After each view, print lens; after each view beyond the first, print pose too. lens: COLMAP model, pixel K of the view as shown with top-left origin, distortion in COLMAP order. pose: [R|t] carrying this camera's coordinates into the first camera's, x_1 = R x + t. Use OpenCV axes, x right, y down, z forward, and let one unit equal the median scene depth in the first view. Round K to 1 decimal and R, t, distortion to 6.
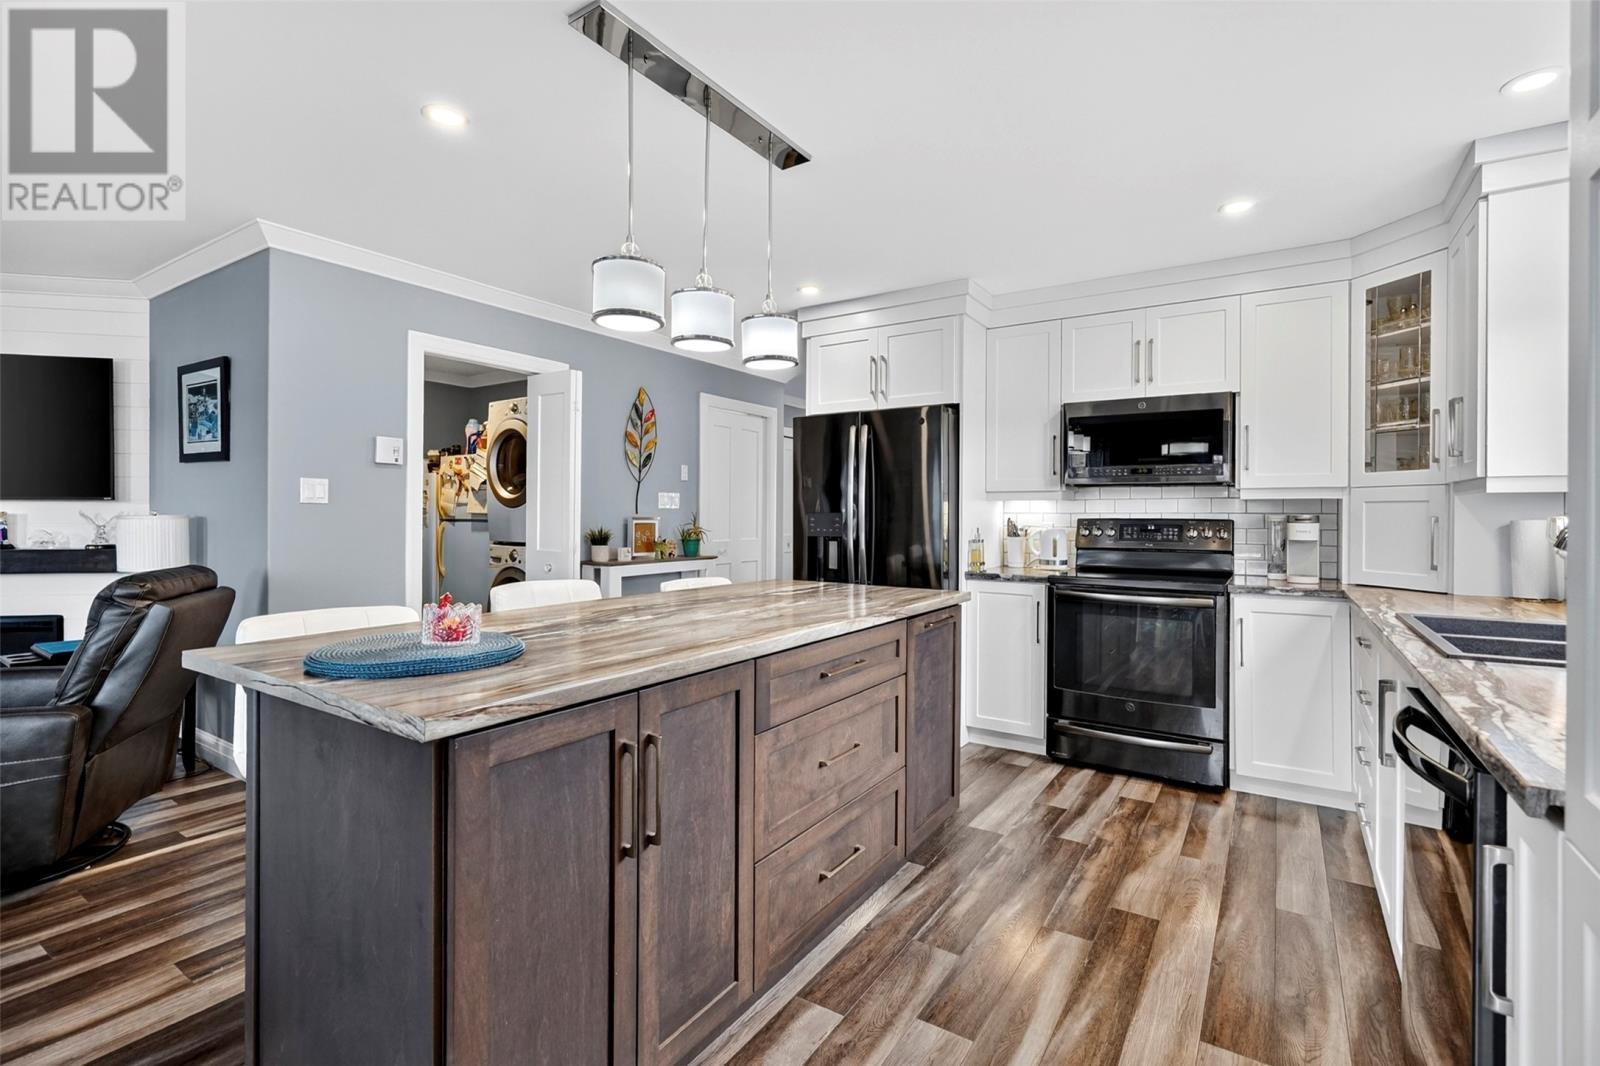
lens RADIAL K [[733.1, 0, 803.6], [0, 733.1, 519.3], [0, 0, 1]] dist [-0.005551, 0.000123]
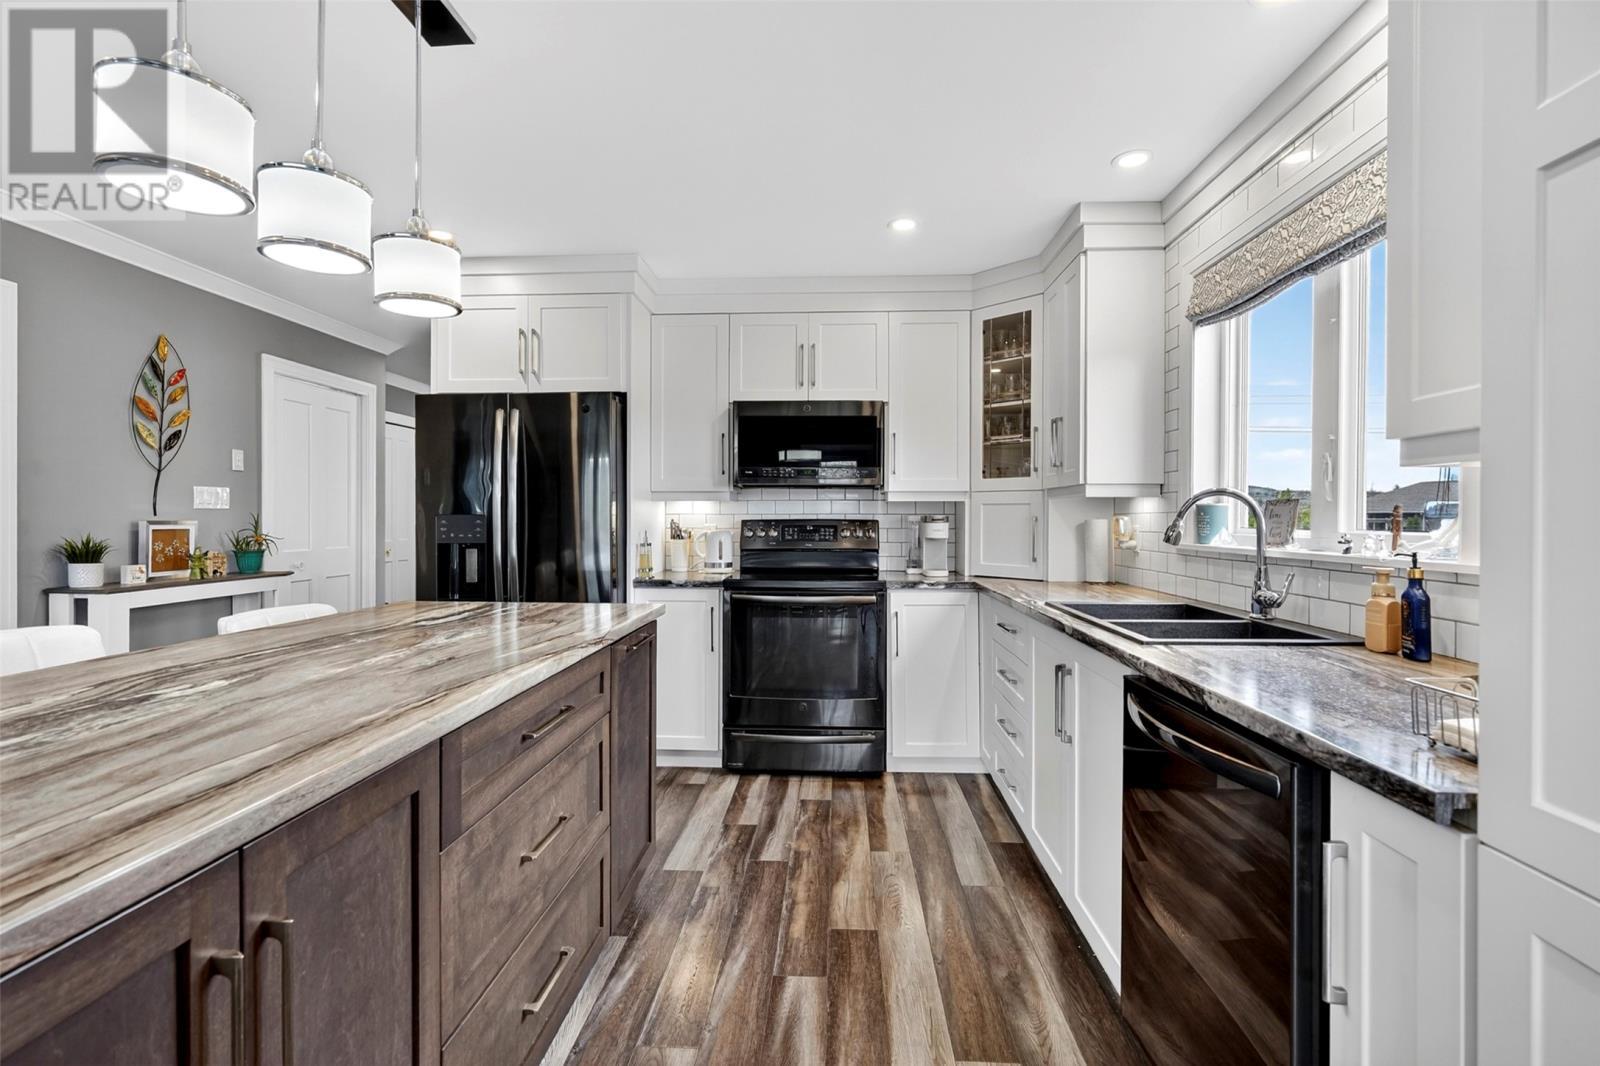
lens RADIAL K [[725.7, 0, 797.4], [0, 725.7, 522.2], [0, 0, 1]] dist [-0.005981, 0.001181]
pose [[0.867764, -0.006645, 0.496933, -0.057194], [0.005713, 0.999978, 0.003396, -0.000757], [-0.496944, -0.000108, 0.867782, 0.146057]]
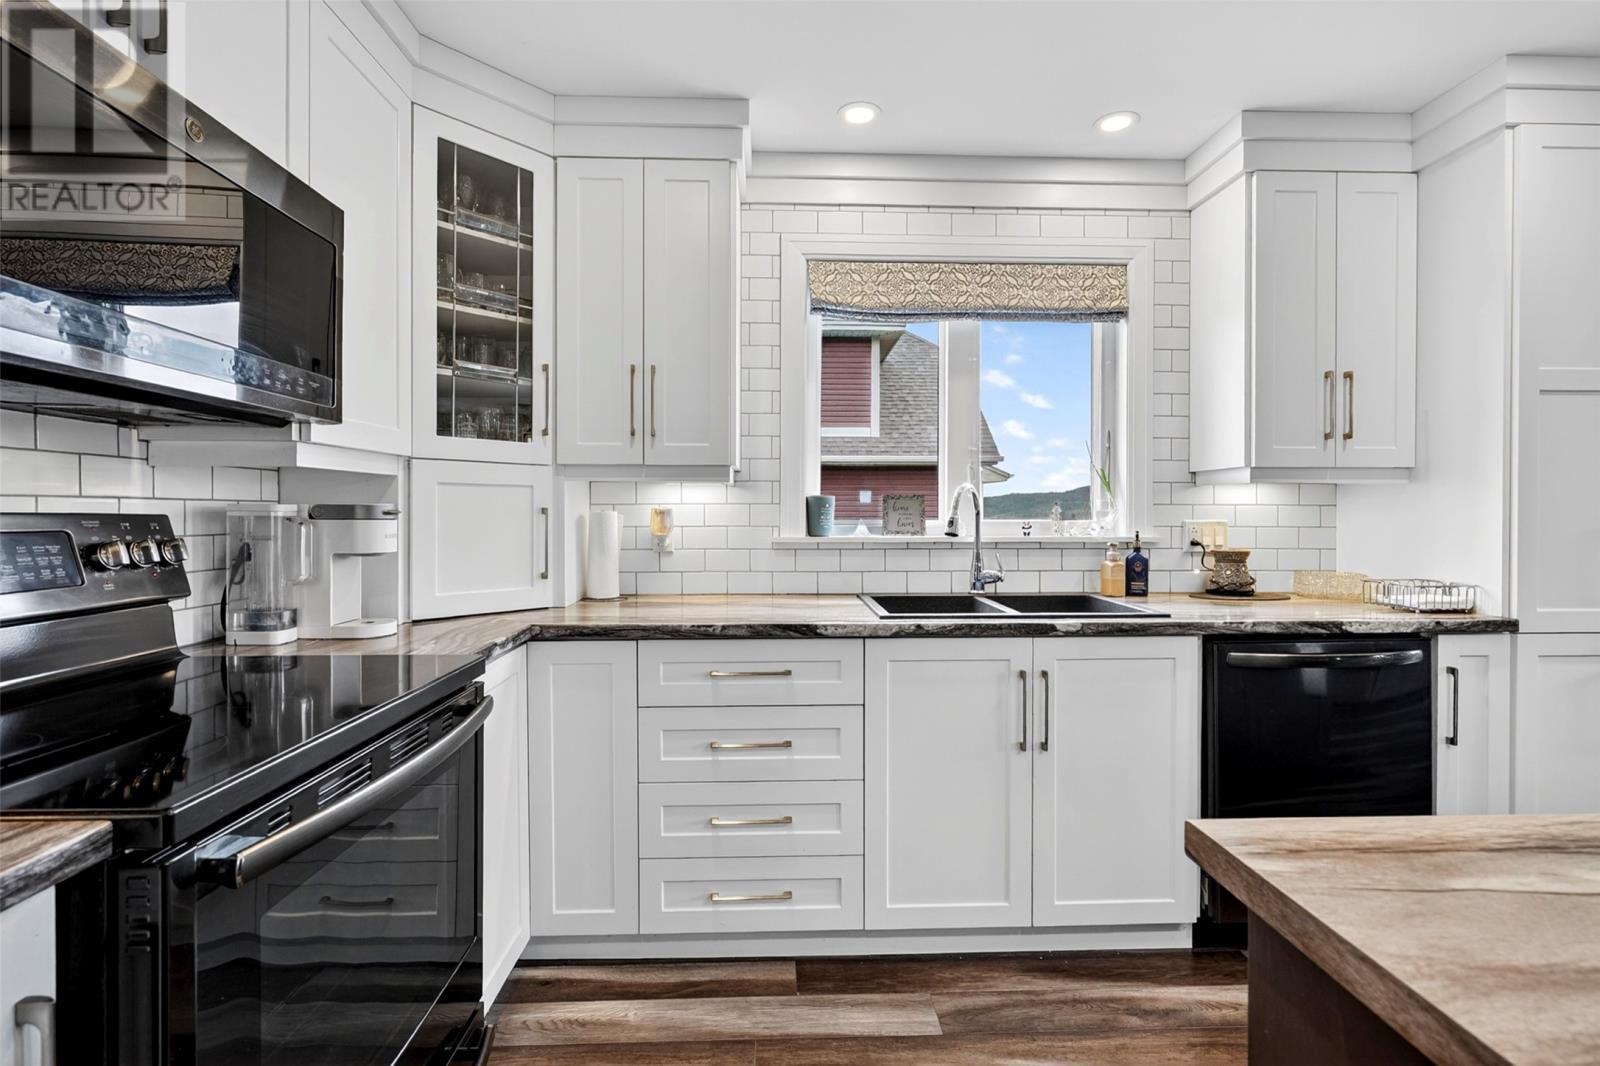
lens RADIAL K [[725.7, 0, 797.4], [0, 725.7, 522.2], [0, 0, 1]] dist [-0.005981, 0.001181]
pose [[-0.570173, -0.013905, 0.821407, 0.094944], [0.001085, 0.999843, 0.017679, -0.001737], [-0.821524, 0.010971, -0.570068, 1.095981]]
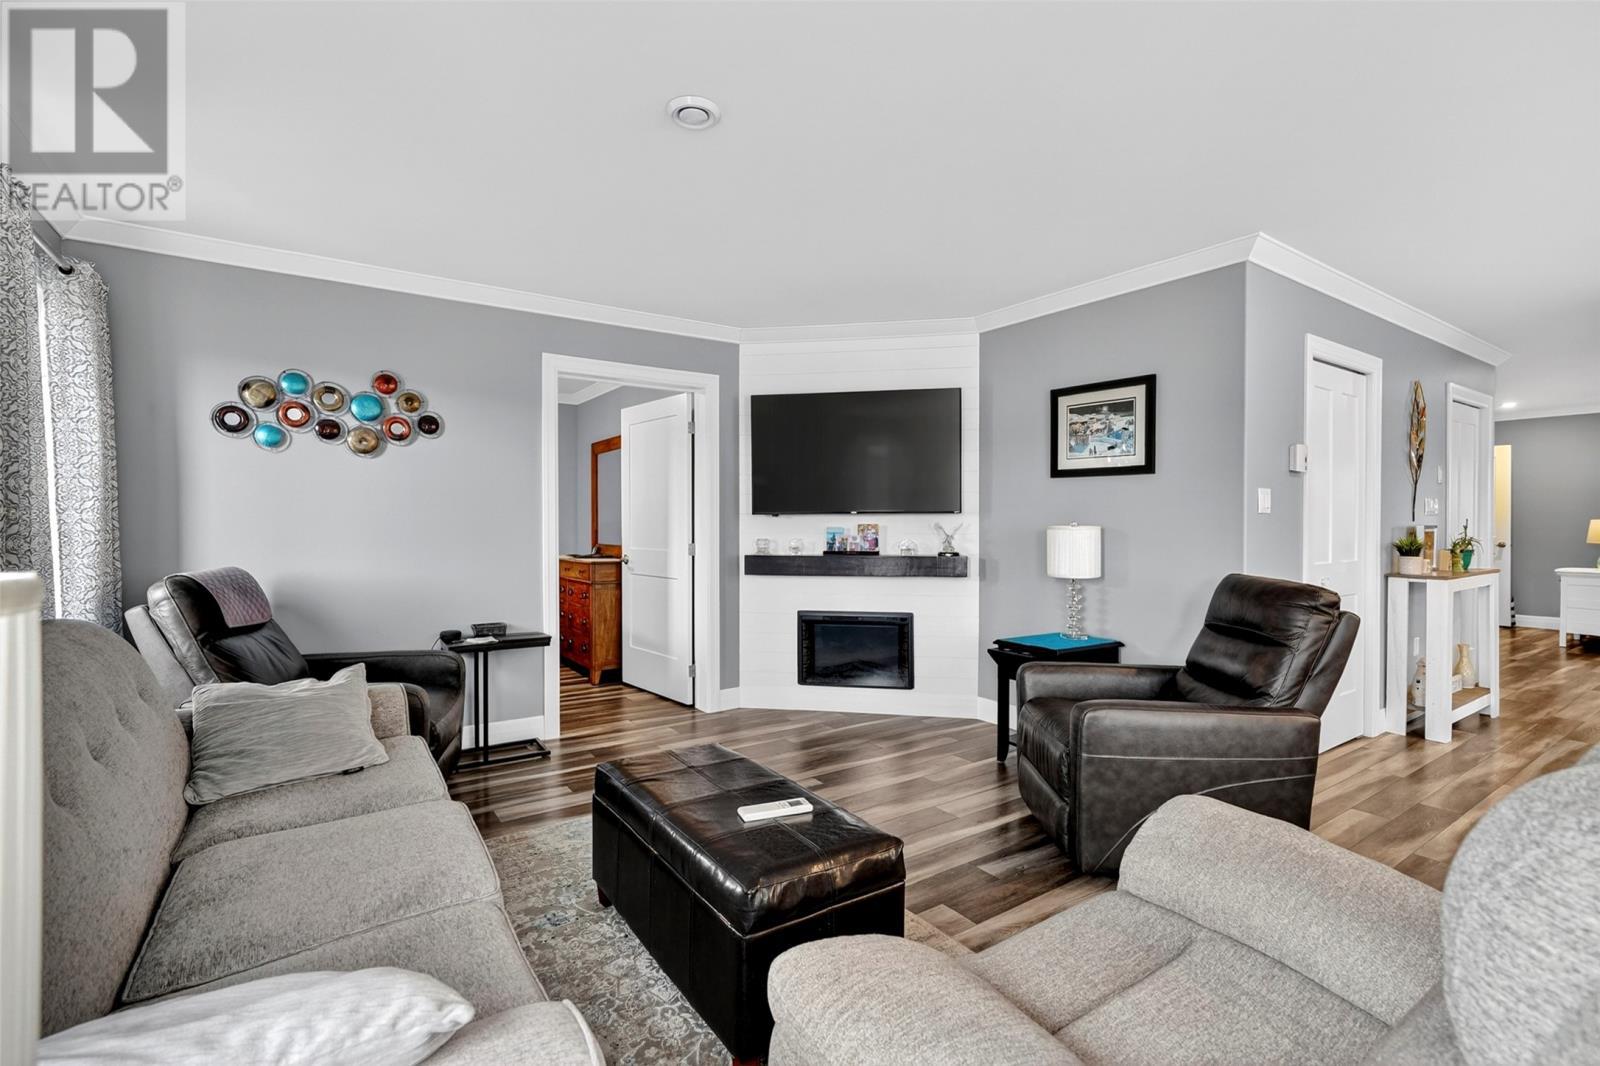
lens RADIAL K [[725.7, 0, 797.4], [0, 725.7, 522.2], [0, 0, 1]] dist [-0.005981, 0.001181]
pose [[0.919525, -0.007678, -0.392957, -0.859667], [0.004054, 0.999941, -0.010050, -0.001741], [0.393011, 0.007648, 0.919502, -0.159003]]
